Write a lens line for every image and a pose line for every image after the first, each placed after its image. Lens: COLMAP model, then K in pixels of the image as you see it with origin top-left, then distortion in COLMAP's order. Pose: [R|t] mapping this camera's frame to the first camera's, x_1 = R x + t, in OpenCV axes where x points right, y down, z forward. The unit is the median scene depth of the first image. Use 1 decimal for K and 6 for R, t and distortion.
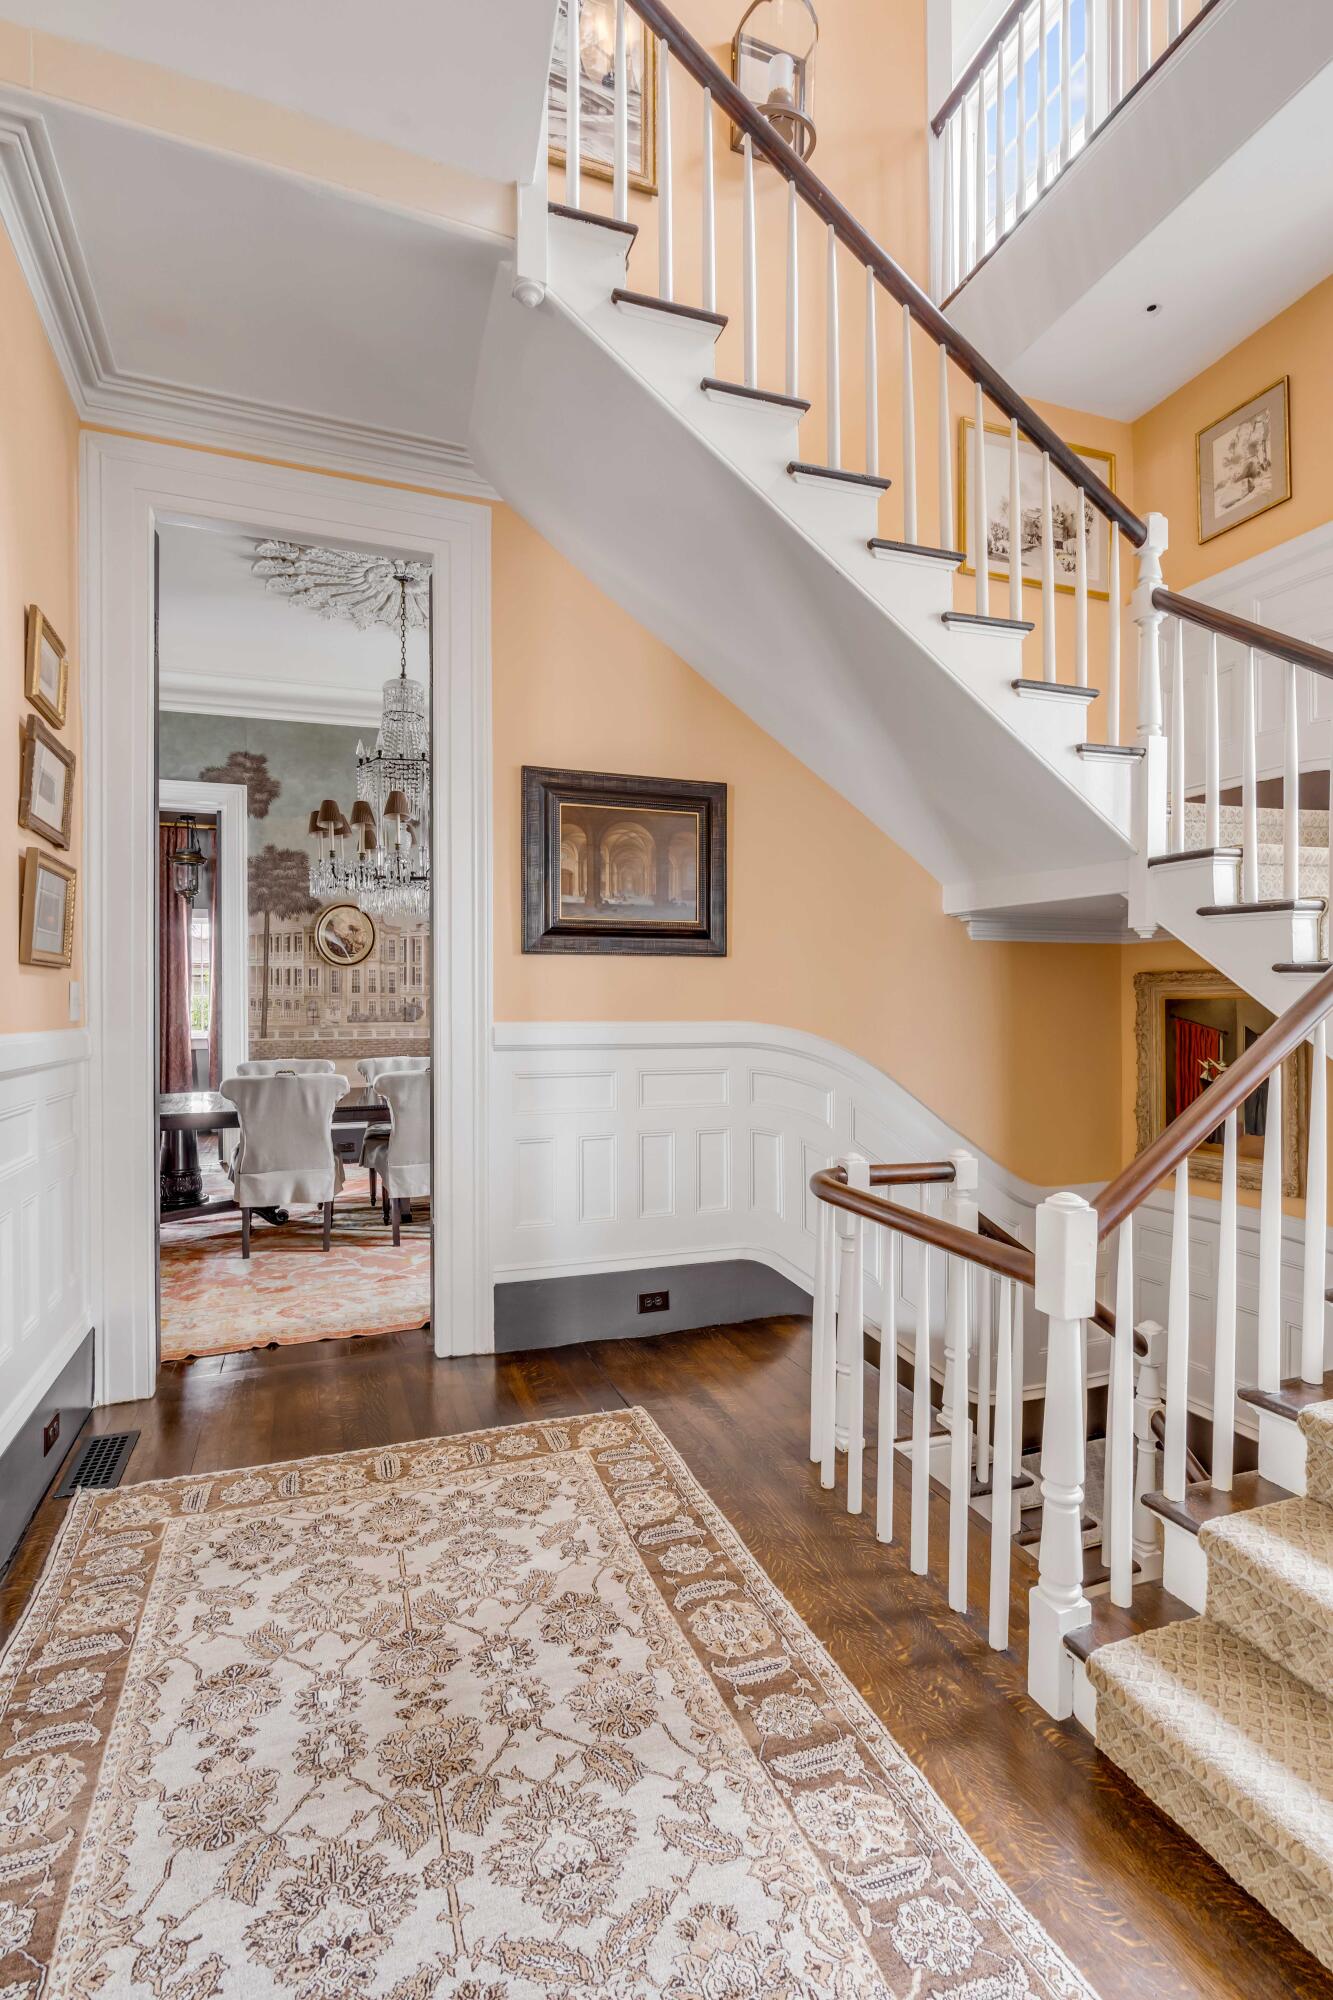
lens RADIAL K [[913.7, 0, 660.4], [0, 913.7, 1003.8], [0, 0, 1]] dist [-0.003261, -0.000092]
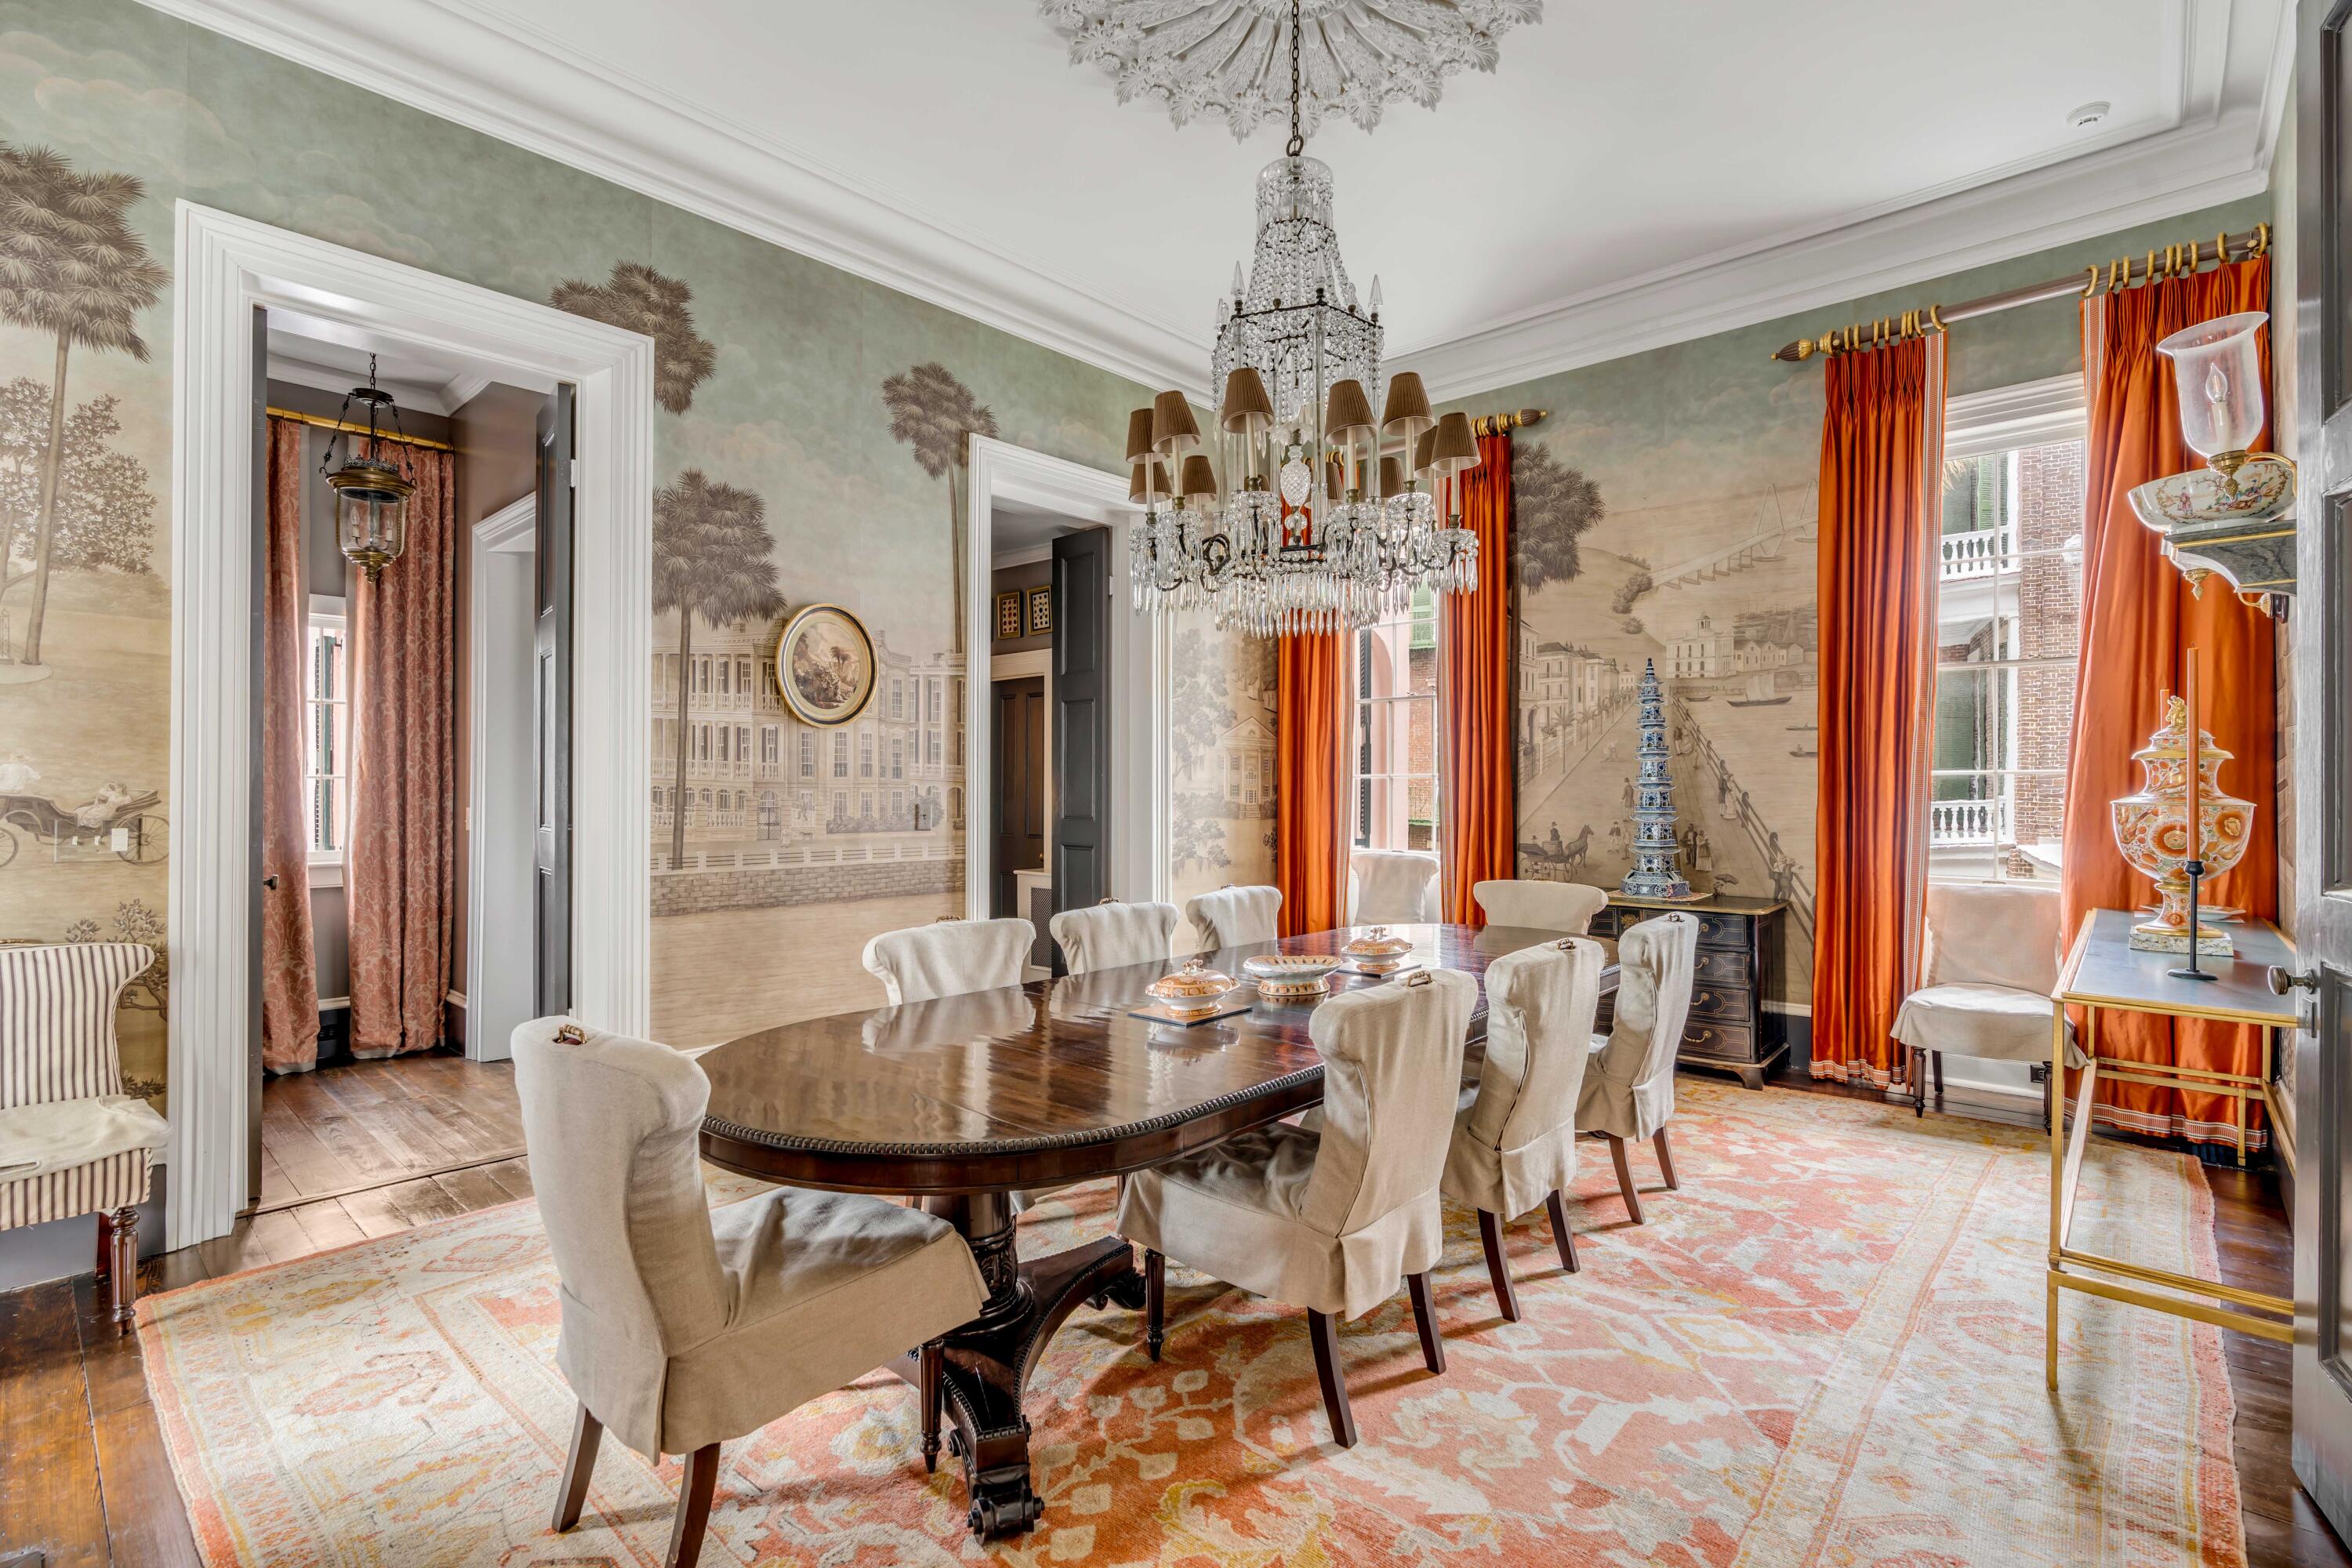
lens RADIAL K [[1074.6, 0, 1173.7], [0, 1074.6, 783.7], [0, 0, 1]] dist [-0.003261, -0.000092]
pose [[0.895928, 0.008009, 0.444128, -0.449125], [-0.005238, 0.999958, -0.007465, -0.004570], [-0.444169, 0.004361, 0.895932, 0.373331]]
